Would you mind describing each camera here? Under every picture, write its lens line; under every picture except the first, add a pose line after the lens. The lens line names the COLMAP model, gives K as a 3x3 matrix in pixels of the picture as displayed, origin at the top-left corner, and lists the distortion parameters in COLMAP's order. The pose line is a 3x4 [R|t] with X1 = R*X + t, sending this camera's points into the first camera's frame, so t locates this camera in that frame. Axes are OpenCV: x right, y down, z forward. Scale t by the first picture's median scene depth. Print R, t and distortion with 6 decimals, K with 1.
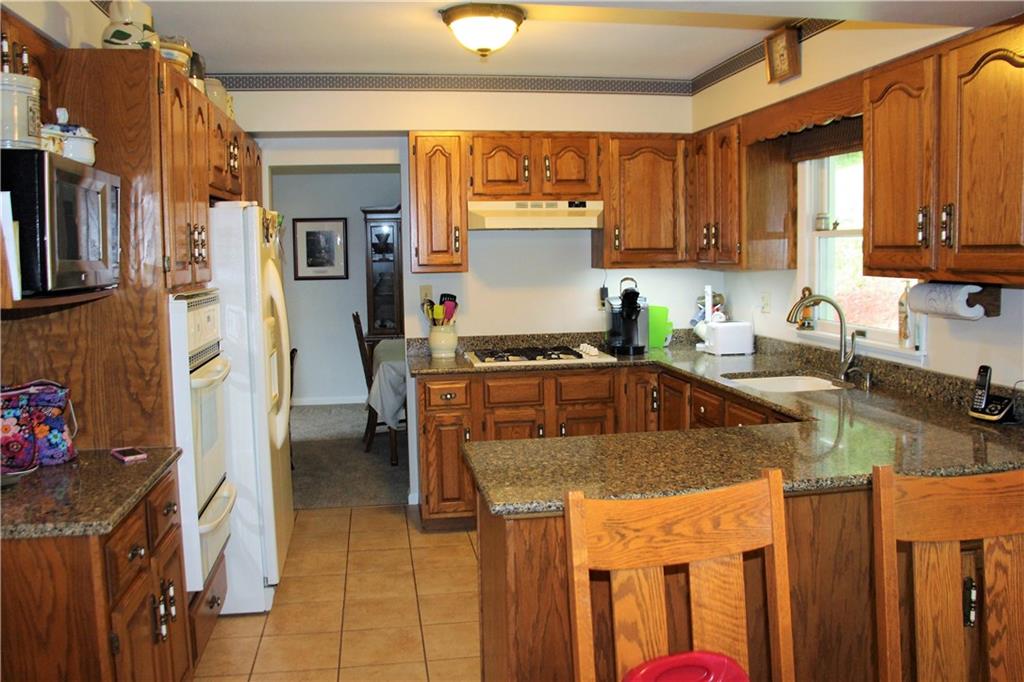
lens RADIAL K [[852.7, 0, 512.0], [0, 852.7, 341.0], [0, 0, 1]] dist [-0.184317, 0.120079]
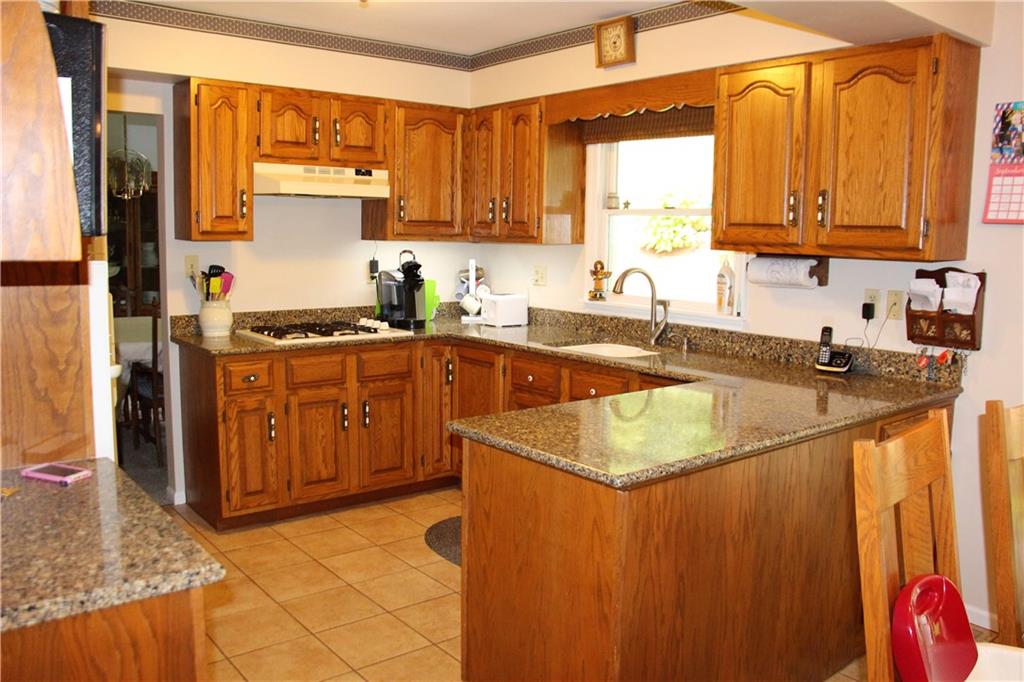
lens RADIAL K [[835.0, 0, 512.0], [0, 835.0, 341.0], [0, 0, 1]] dist [-0.173360, 0.103561]
pose [[0.870570, -0.030093, 0.491124, -0.252246], [0.017841, 0.999402, 0.029613, 0.004556], [-0.491722, -0.017018, 0.870586, 0.108798]]
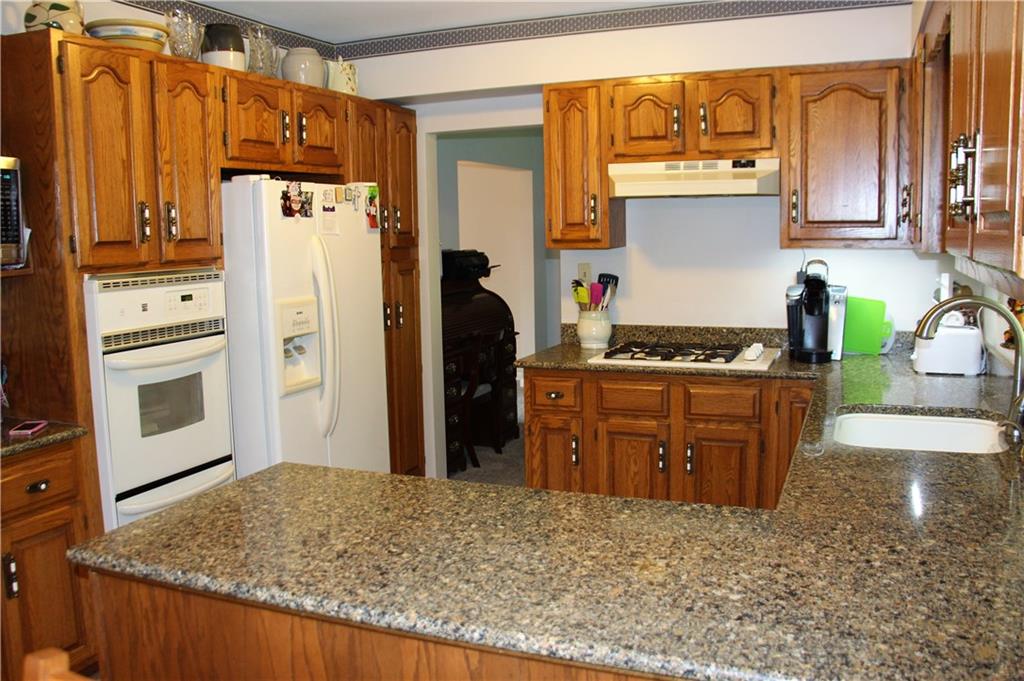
lens RADIAL K [[852.7, 0, 512.0], [0, 852.7, 340.5], [0, 0, 1]] dist [-0.184317, 0.120079]
pose [[0.848928, 0.066221, -0.524344, 0.323159], [-0.047211, 0.997655, 0.049562, -0.029265], [0.526396, -0.017320, 0.850063, 0.249086]]
